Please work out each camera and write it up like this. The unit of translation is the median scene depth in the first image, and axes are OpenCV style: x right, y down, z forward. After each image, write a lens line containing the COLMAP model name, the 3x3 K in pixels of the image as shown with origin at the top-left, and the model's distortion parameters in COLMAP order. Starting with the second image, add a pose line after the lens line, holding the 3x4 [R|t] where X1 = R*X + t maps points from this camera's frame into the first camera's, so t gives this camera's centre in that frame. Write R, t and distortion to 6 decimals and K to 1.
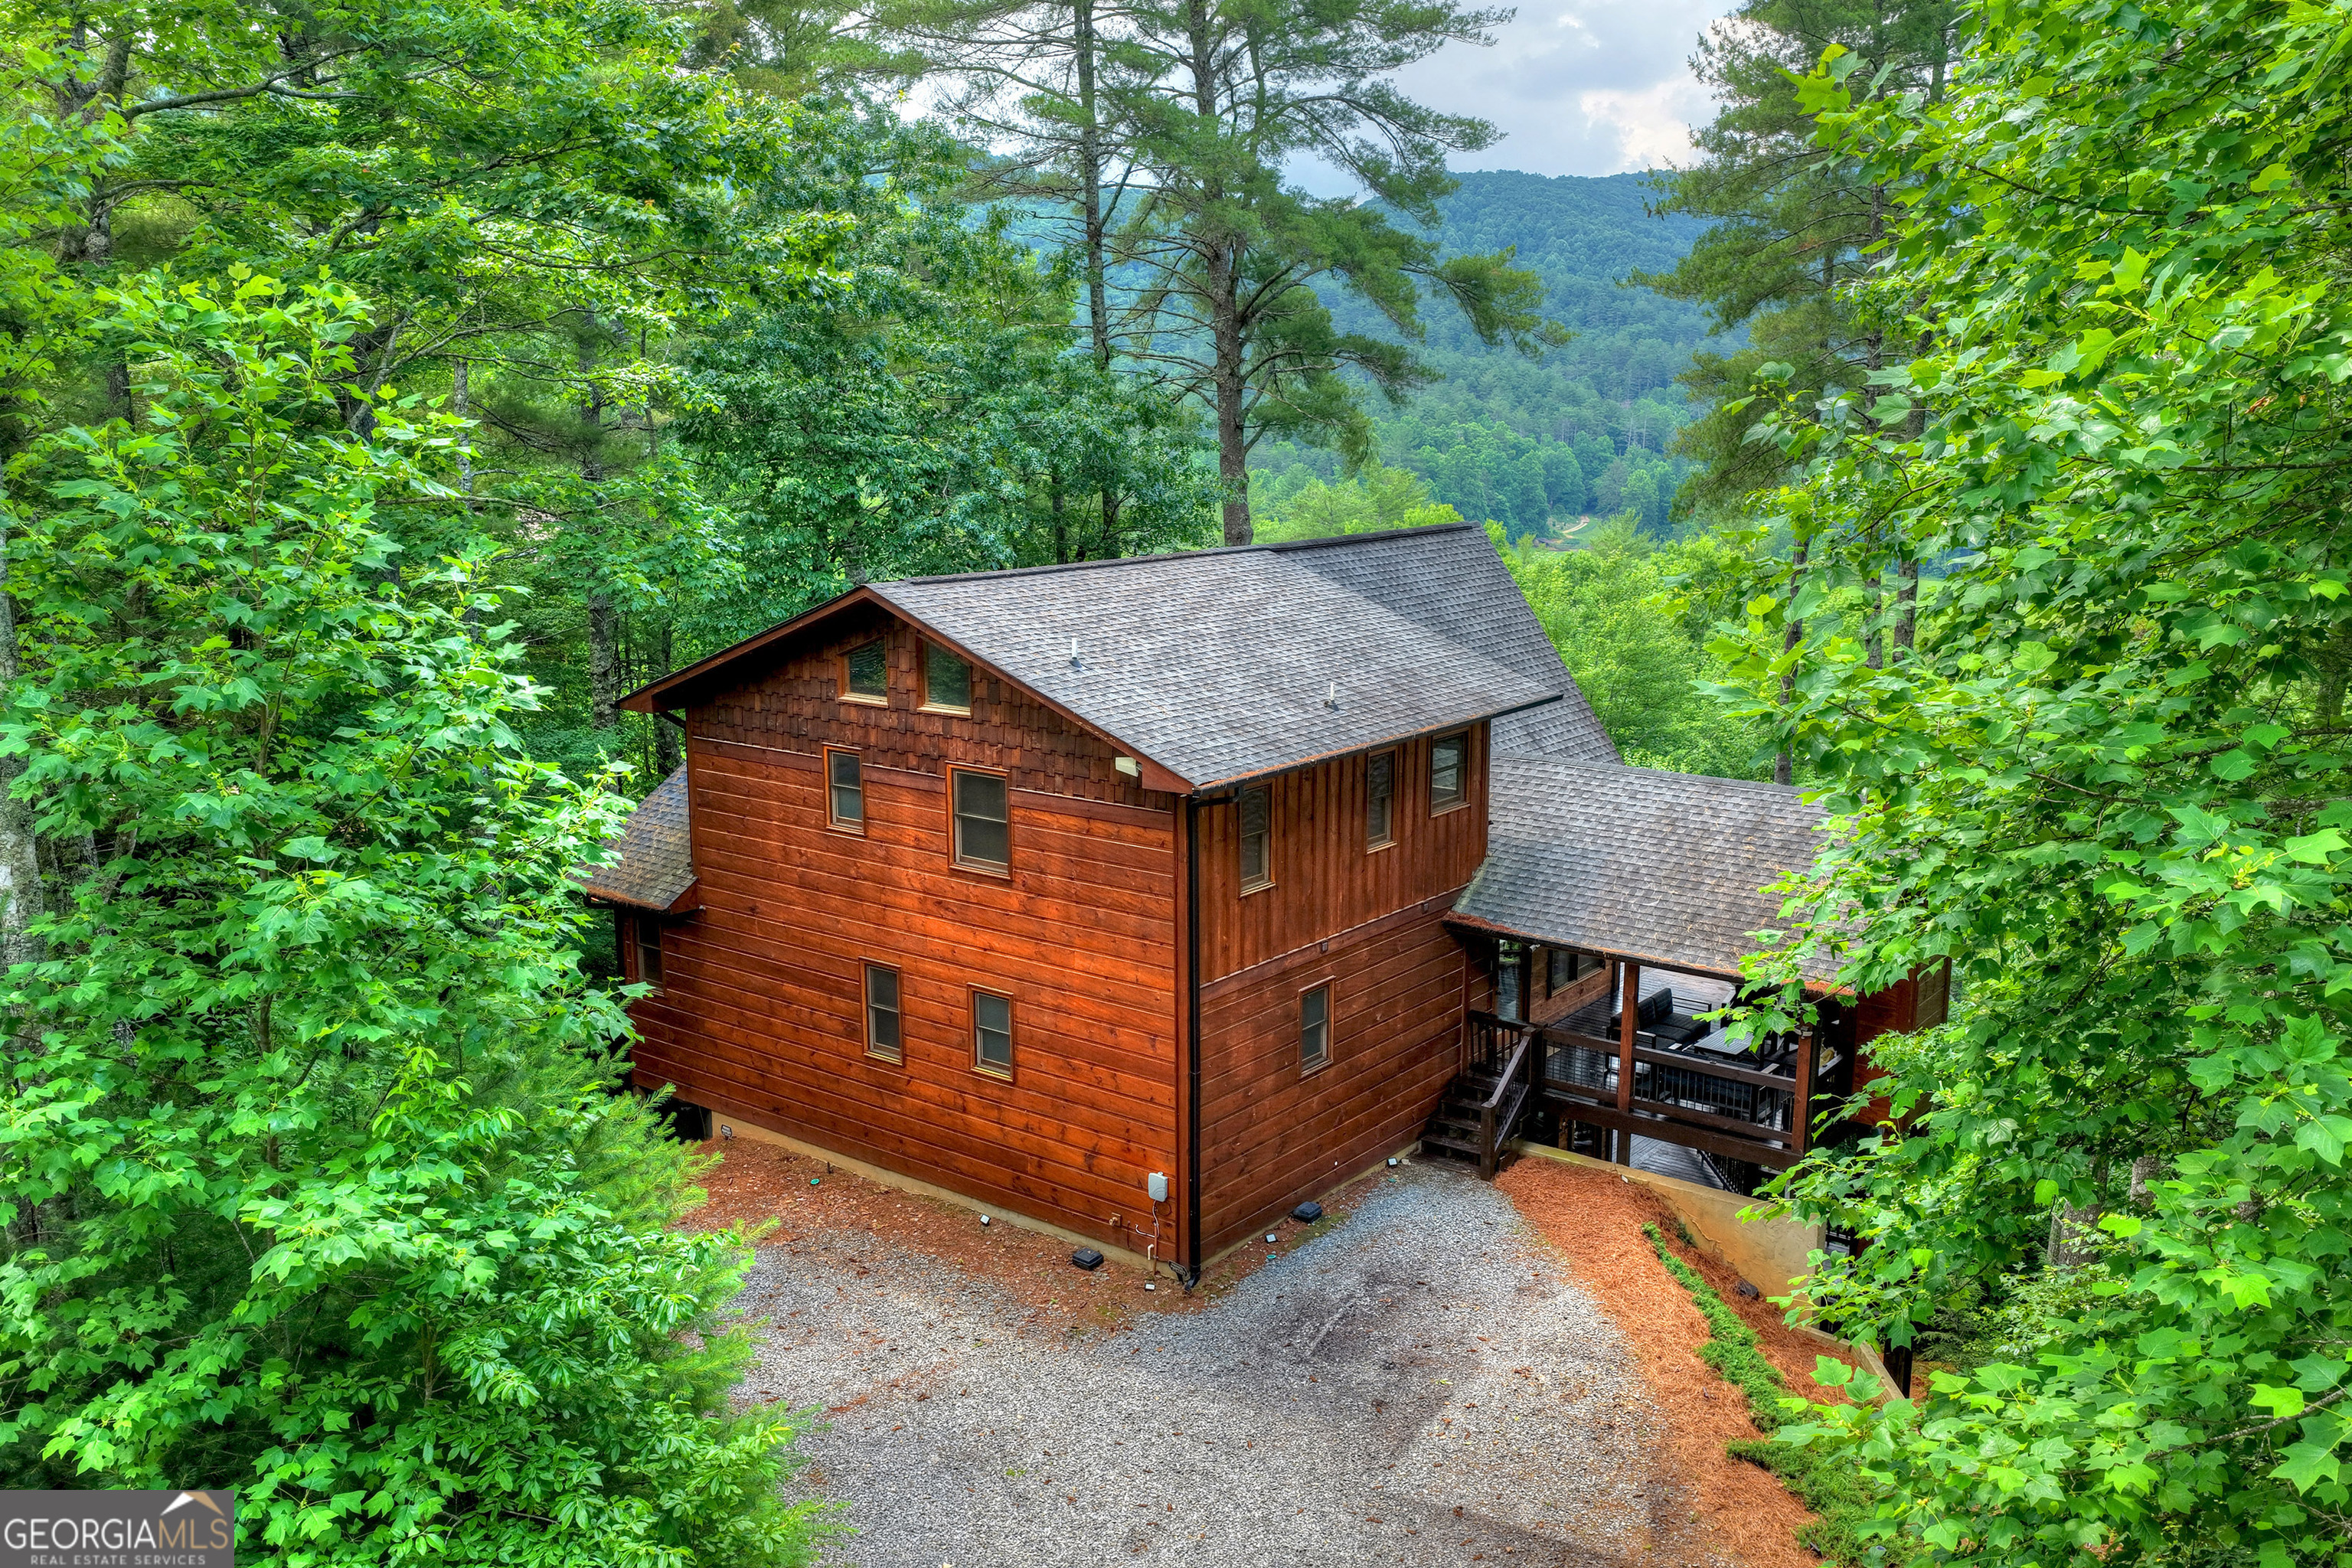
lens RADIAL K [[1942.3, 0, 1187.3], [0, 1942.3, 830.4], [0, 0, 1]] dist [-0.000590, 0.016202]
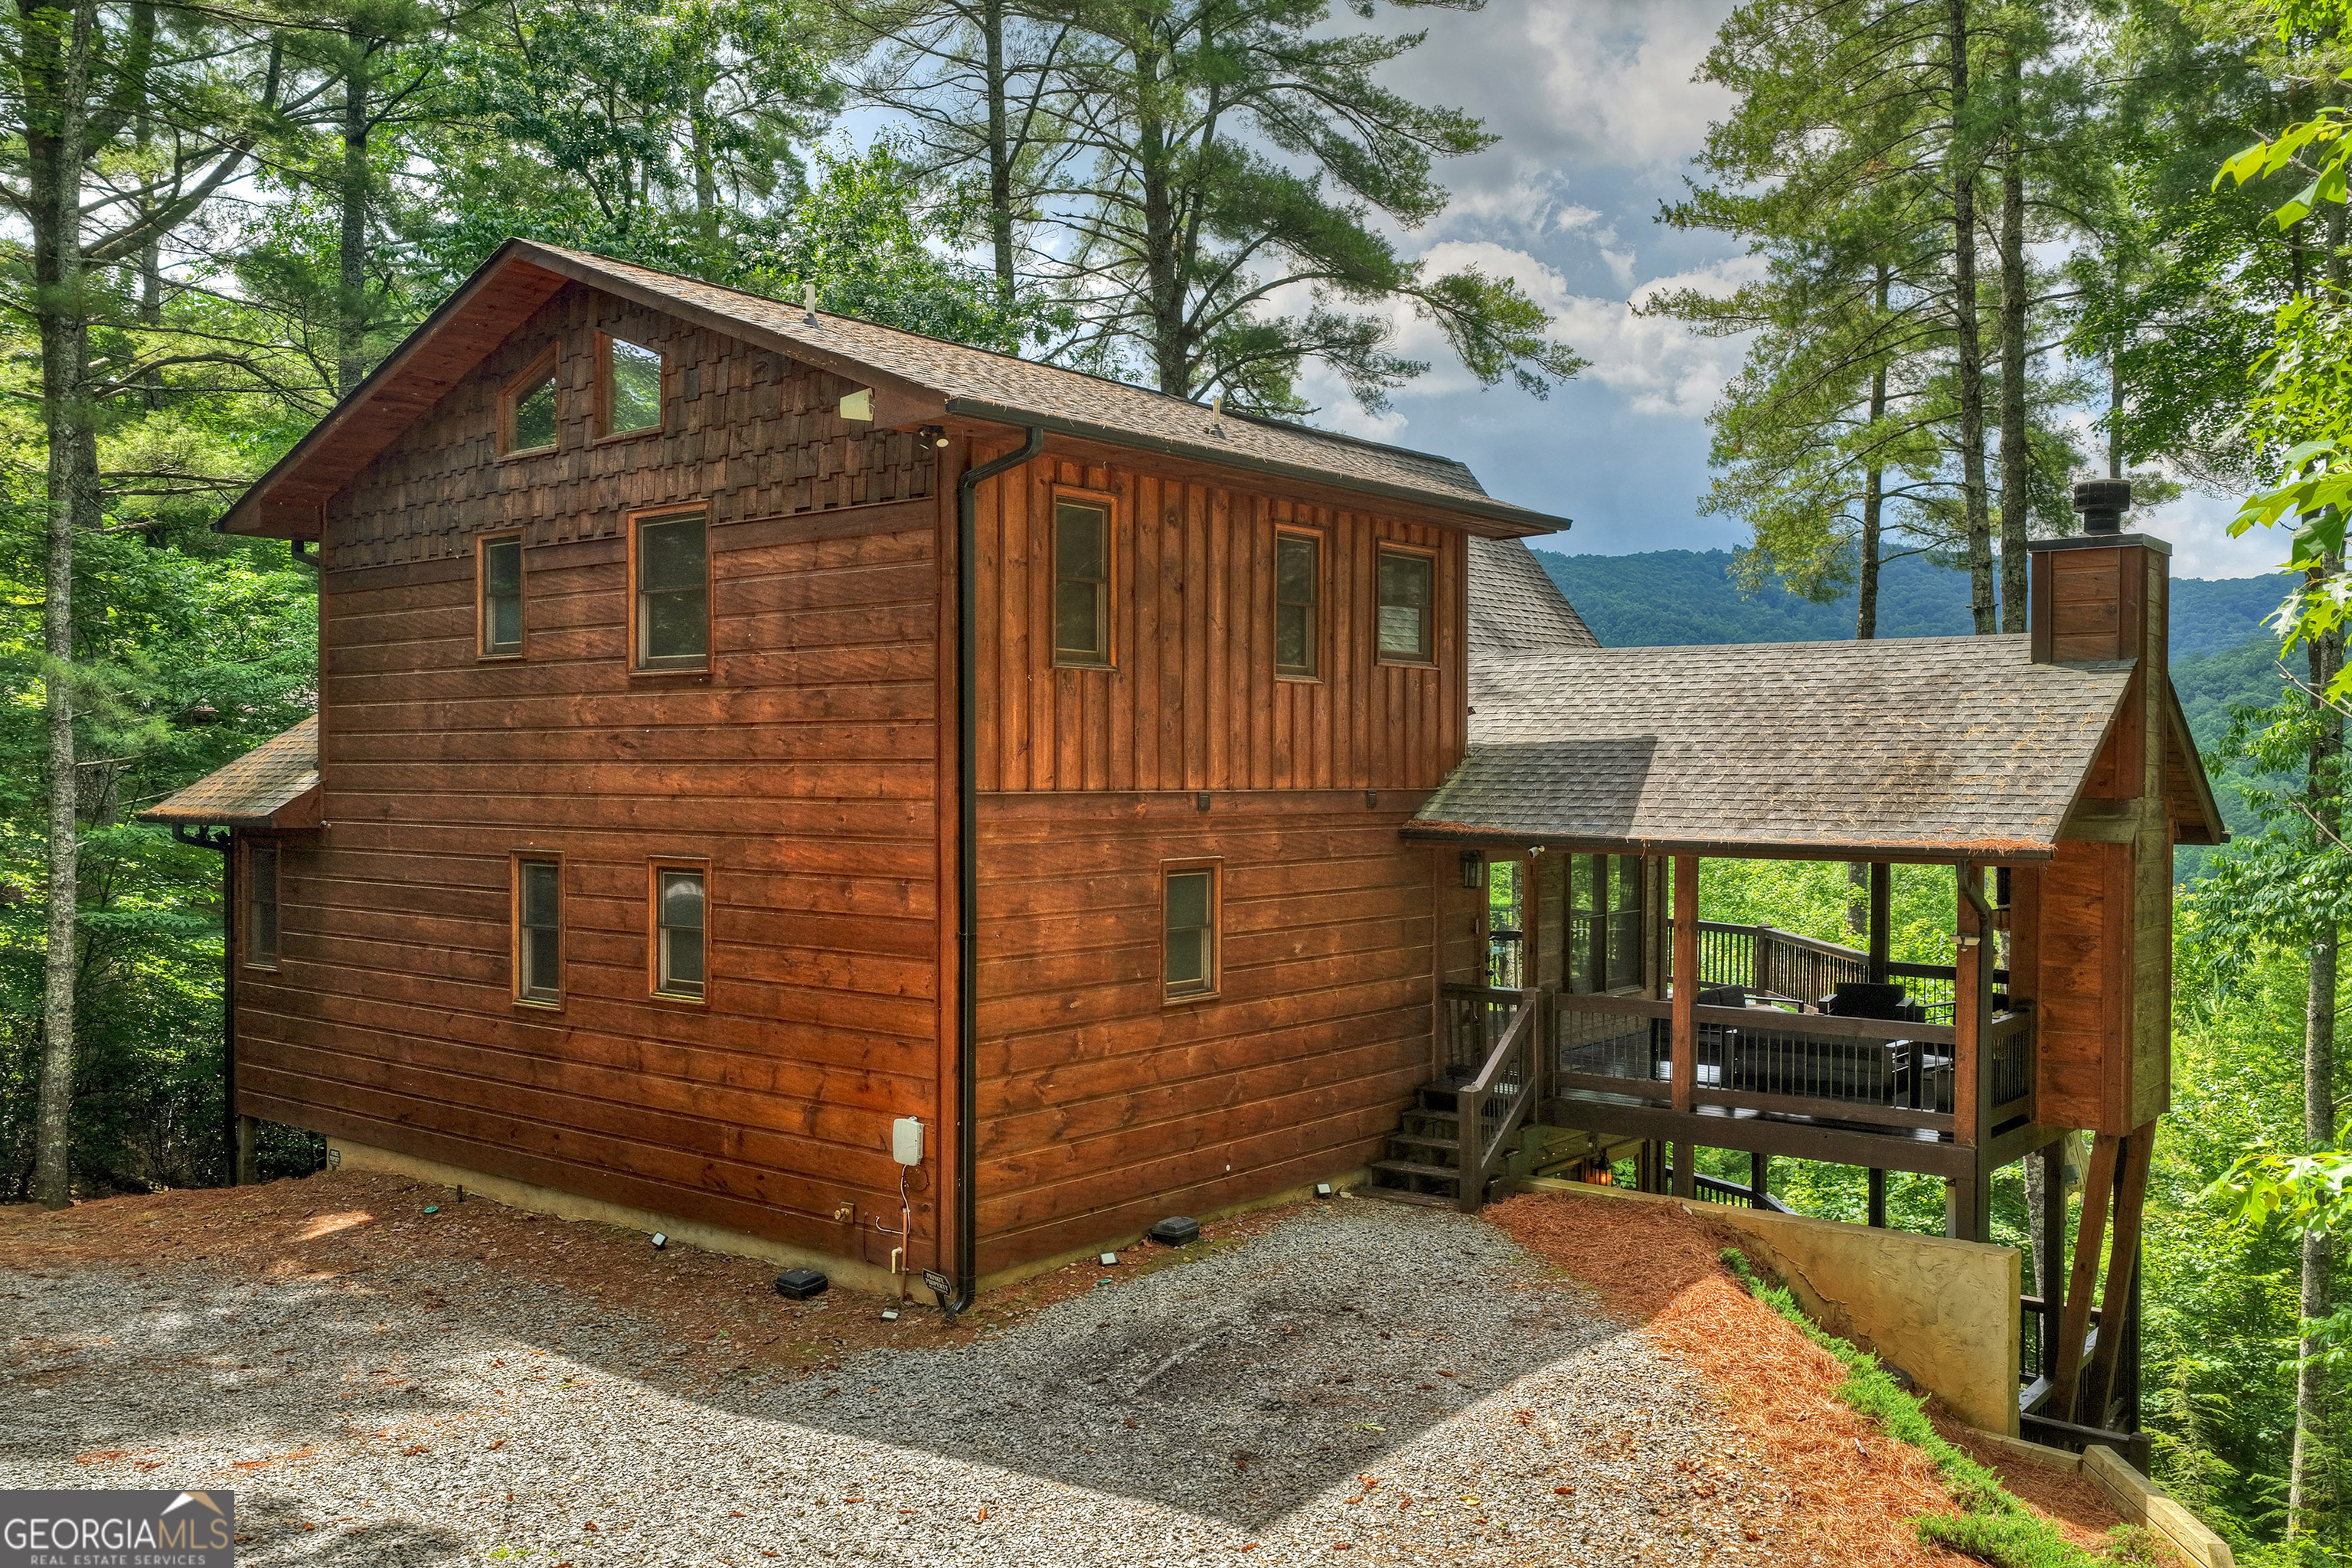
lens RADIAL K [[1942.3, 0, 1187.3], [0, 1942.3, 830.4], [0, 0, 1]] dist [-0.000590, 0.016202]
pose [[0.999830, 0.007987, -0.016628, 0.075084], [-0.010938, 0.982543, -0.185713, 0.186495], [0.014854, 0.185863, 0.982463, 0.368738]]
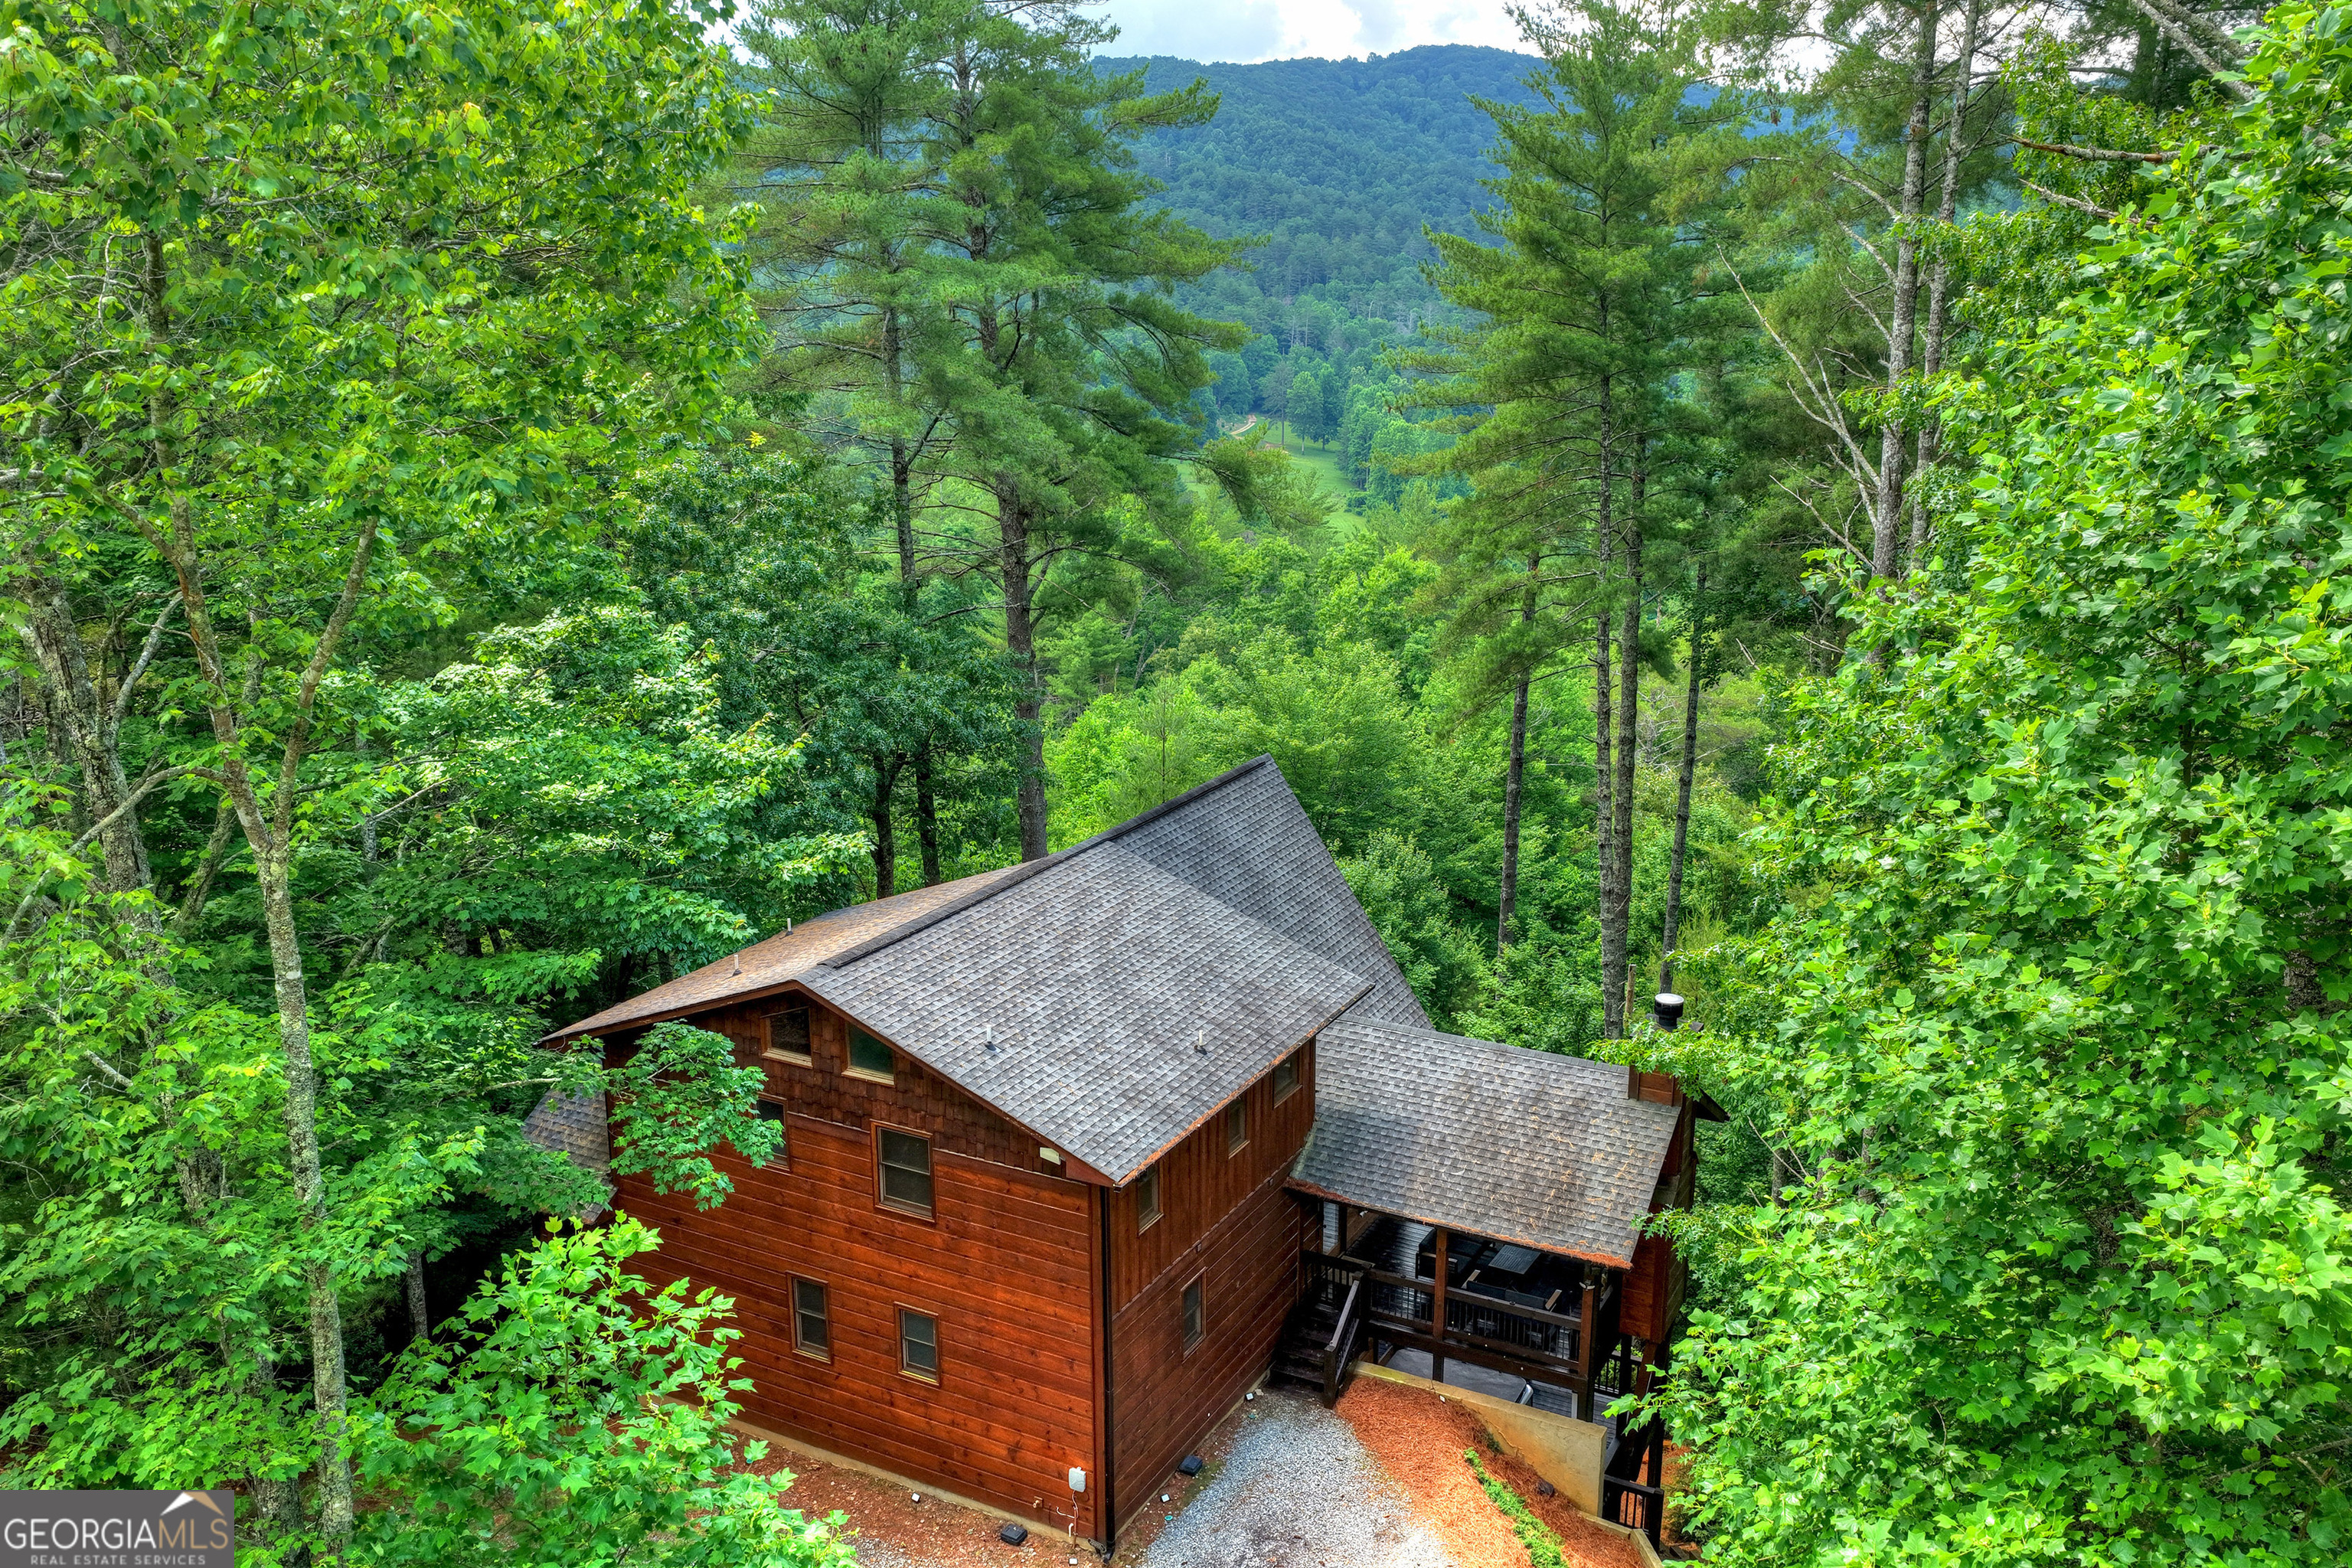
lens RADIAL K [[1942.3, 0, 1187.3], [0, 1942.3, 830.4], [0, 0, 1]] dist [-0.000590, 0.016202]
pose [[0.985612, -0.043665, 0.163284, -0.117039], [0.034123, 0.997567, 0.060794, -0.262671], [-0.165542, -0.054347, 0.984704, -0.145564]]
